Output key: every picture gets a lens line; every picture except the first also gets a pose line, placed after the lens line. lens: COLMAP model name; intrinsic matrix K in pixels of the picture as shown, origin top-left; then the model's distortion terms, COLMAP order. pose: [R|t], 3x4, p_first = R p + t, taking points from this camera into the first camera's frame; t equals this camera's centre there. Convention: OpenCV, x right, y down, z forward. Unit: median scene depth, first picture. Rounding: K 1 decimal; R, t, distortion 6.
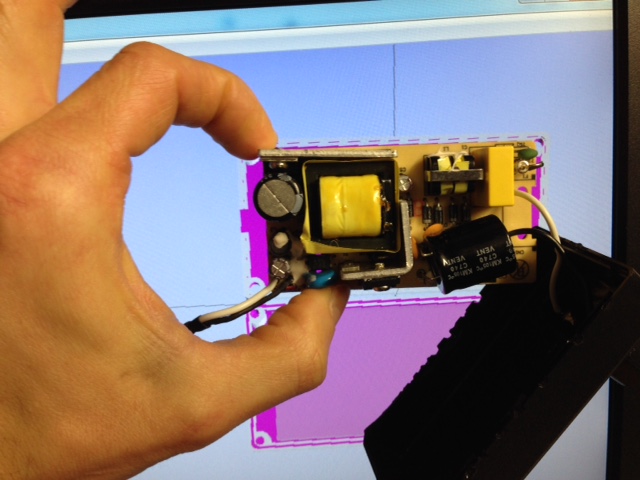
lens RADIAL K [[610.5, 0, 324.3], [0, 610.5, 242.9], [0, 0, 1]] dist [-0.004841, 0.000000]
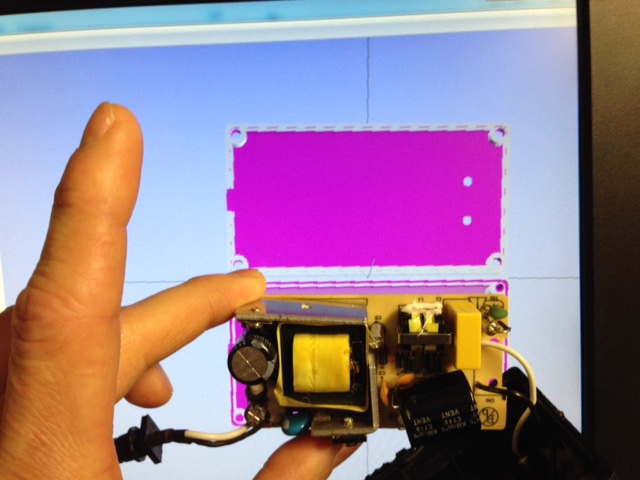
lens RADIAL K [[610.5, 0, 320.9], [0, 610.5, 234.6], [0, 0, 1]] dist [-0.004841, 0.000000]
pose [[0.998327, 0.034089, -0.046693, 0.081529], [-0.033763, 0.999400, 0.007769, -0.289711], [0.046930, -0.006180, 0.998879, -0.044332]]
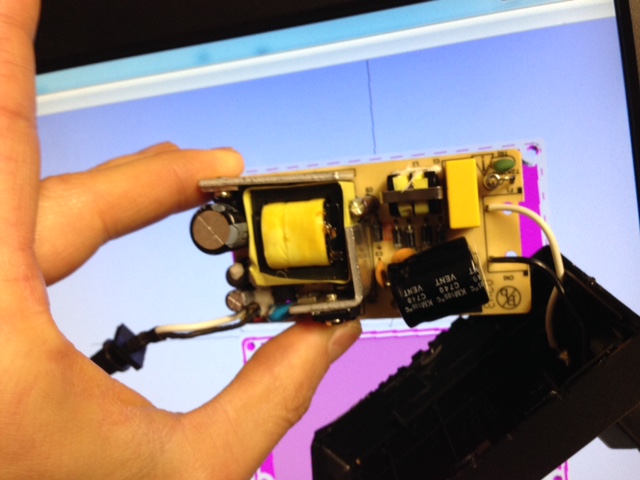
lens RADIAL K [[610.5, 0, 320.7], [0, 610.5, 240.0], [0, 0, 1]] dist [-0.004841, 0.000000]
pose [[0.968361, -0.033357, -0.247316, 0.306329], [0.027660, 0.999267, -0.026477, -0.025346], [0.248018, 0.018798, 0.968573, 0.103830]]
